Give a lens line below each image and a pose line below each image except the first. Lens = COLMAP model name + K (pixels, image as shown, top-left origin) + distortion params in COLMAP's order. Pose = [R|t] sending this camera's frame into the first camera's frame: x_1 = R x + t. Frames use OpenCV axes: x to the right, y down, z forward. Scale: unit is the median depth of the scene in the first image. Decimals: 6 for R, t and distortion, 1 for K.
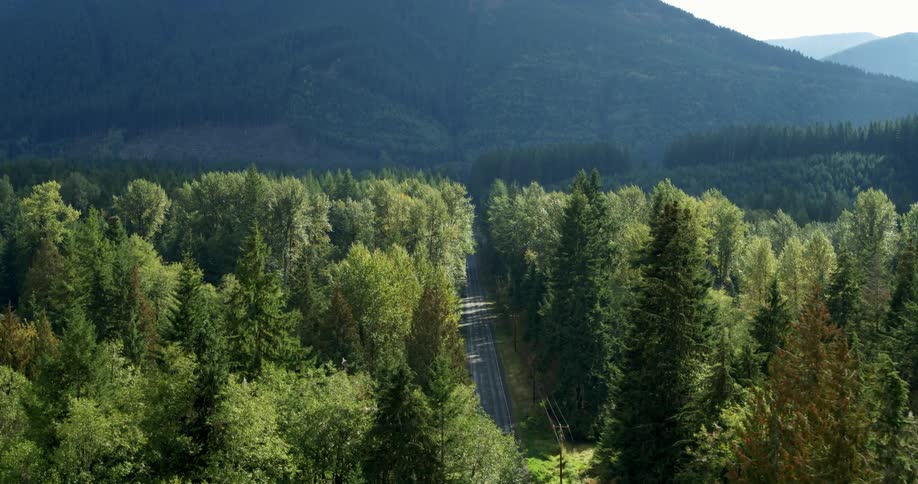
lens RADIAL K [[1417.7, 0, 459.0], [0, 1417.7, 242.0], [0, 0, 1]] dist [-0.035124, -0.093014]
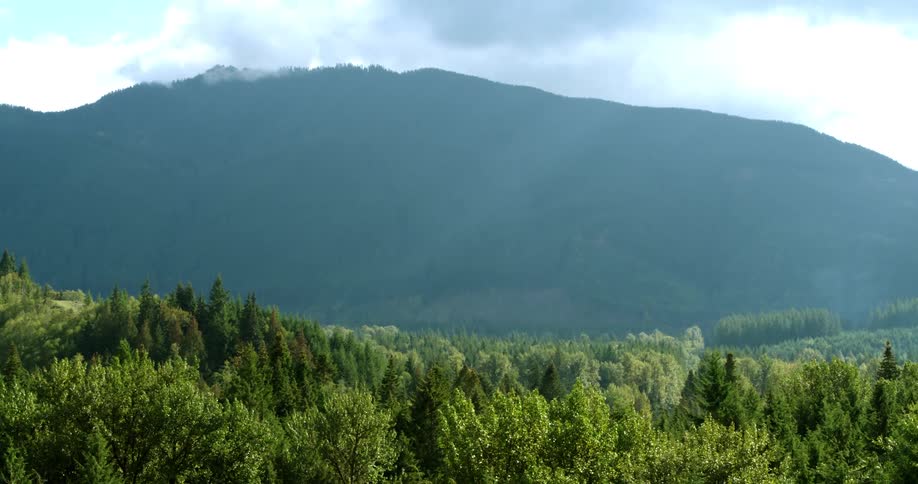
lens RADIAL K [[1417.7, 0, 459.0], [0, 1417.7, 242.0], [0, 0, 1]] dist [-0.035124, -0.093014]
pose [[0.982167, -0.017860, -0.187162, 0.076262], [-0.002289, 0.994268, -0.106889, 0.011005], [0.187998, 0.105411, 0.976496, -0.840743]]
